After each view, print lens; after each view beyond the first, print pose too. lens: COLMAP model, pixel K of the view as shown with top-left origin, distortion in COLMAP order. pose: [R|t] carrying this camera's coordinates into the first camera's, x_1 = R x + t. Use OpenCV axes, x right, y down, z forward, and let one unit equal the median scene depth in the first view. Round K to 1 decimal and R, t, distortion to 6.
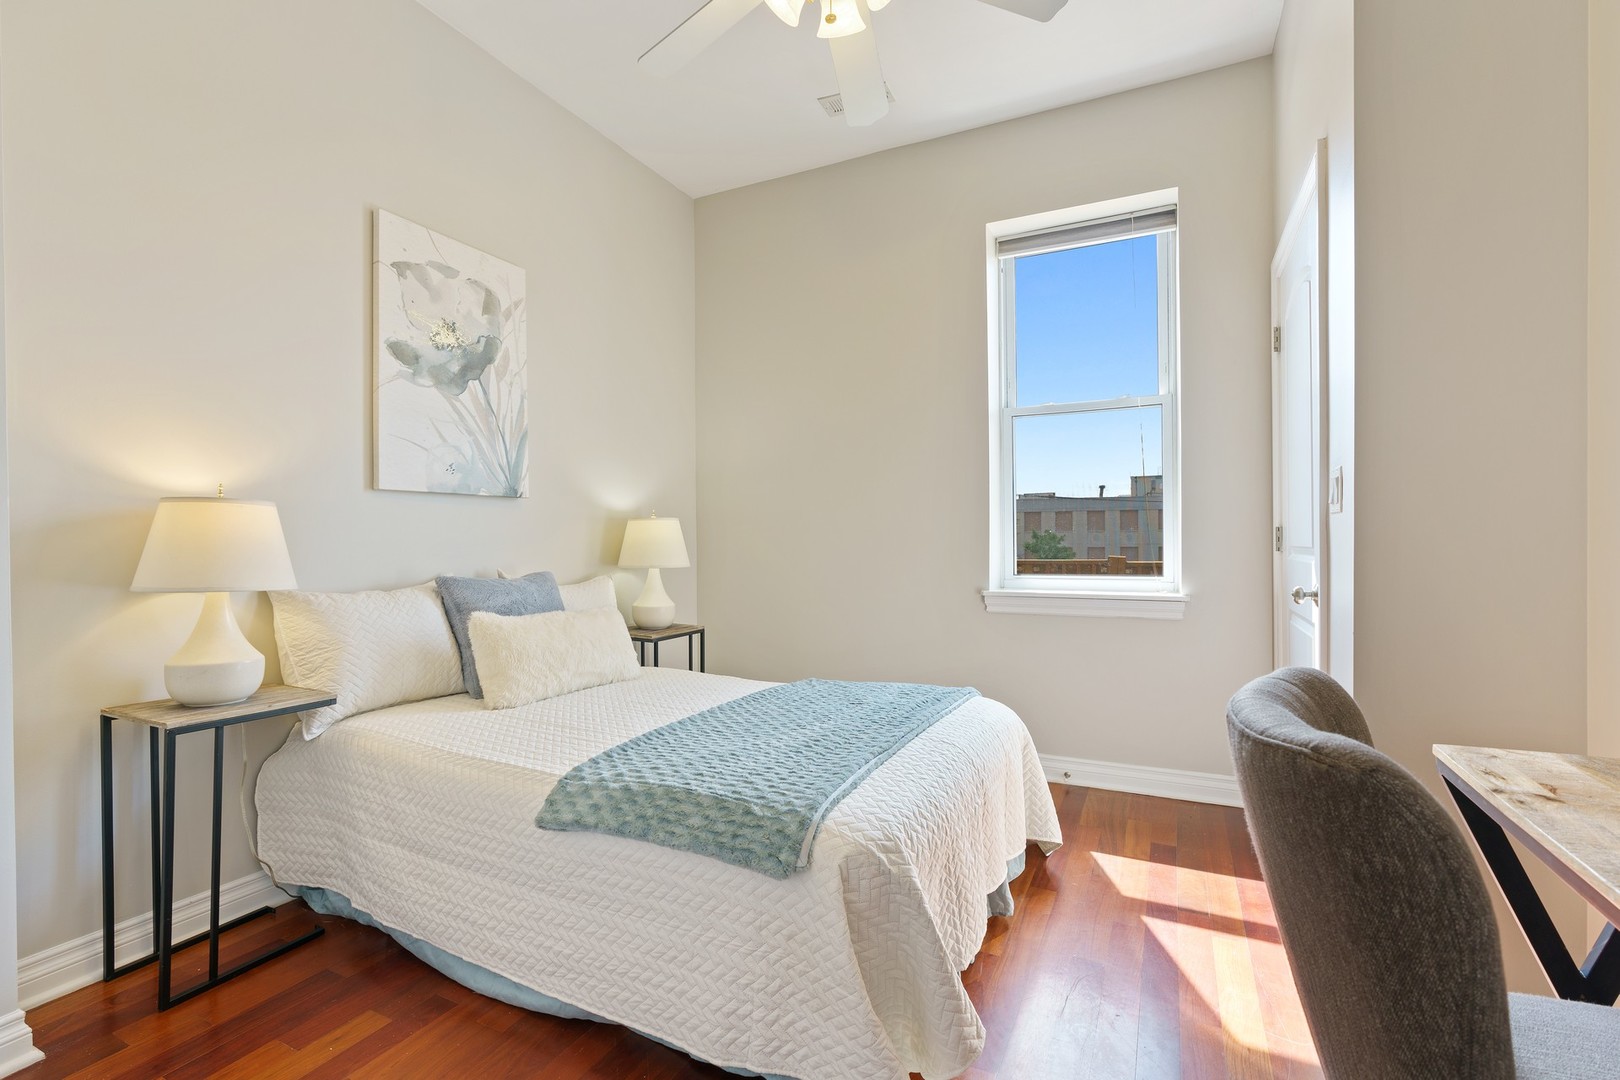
lens RADIAL K [[731.8, 0, 800.1], [0, 731.8, 542.8], [0, 0, 1]] dist [-0.001735, -0.000939]
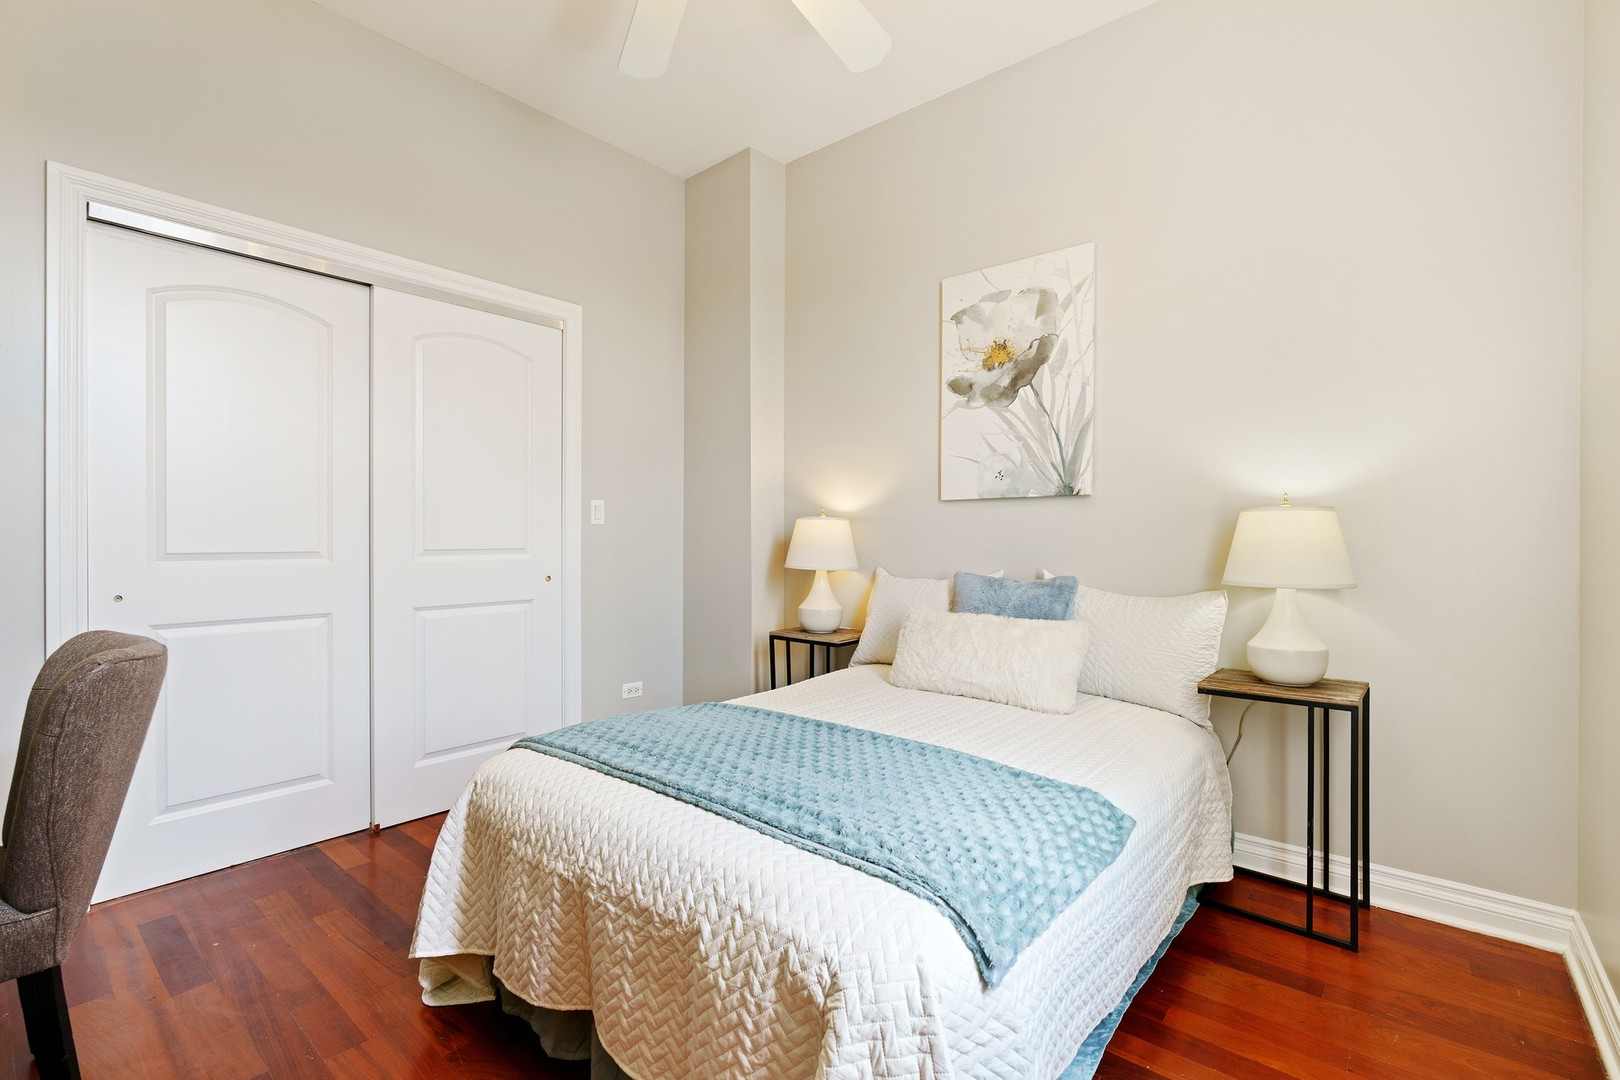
lens RADIAL K [[731.8, 0, 800.1], [0, 731.8, 542.8], [0, 0, 1]] dist [-0.001735, -0.000939]
pose [[-0.238644, 0.013330, -0.971016, 0.634531], [-0.004363, 0.999881, 0.014799, -0.014386], [0.971097, 0.007768, -0.238558, 0.929588]]
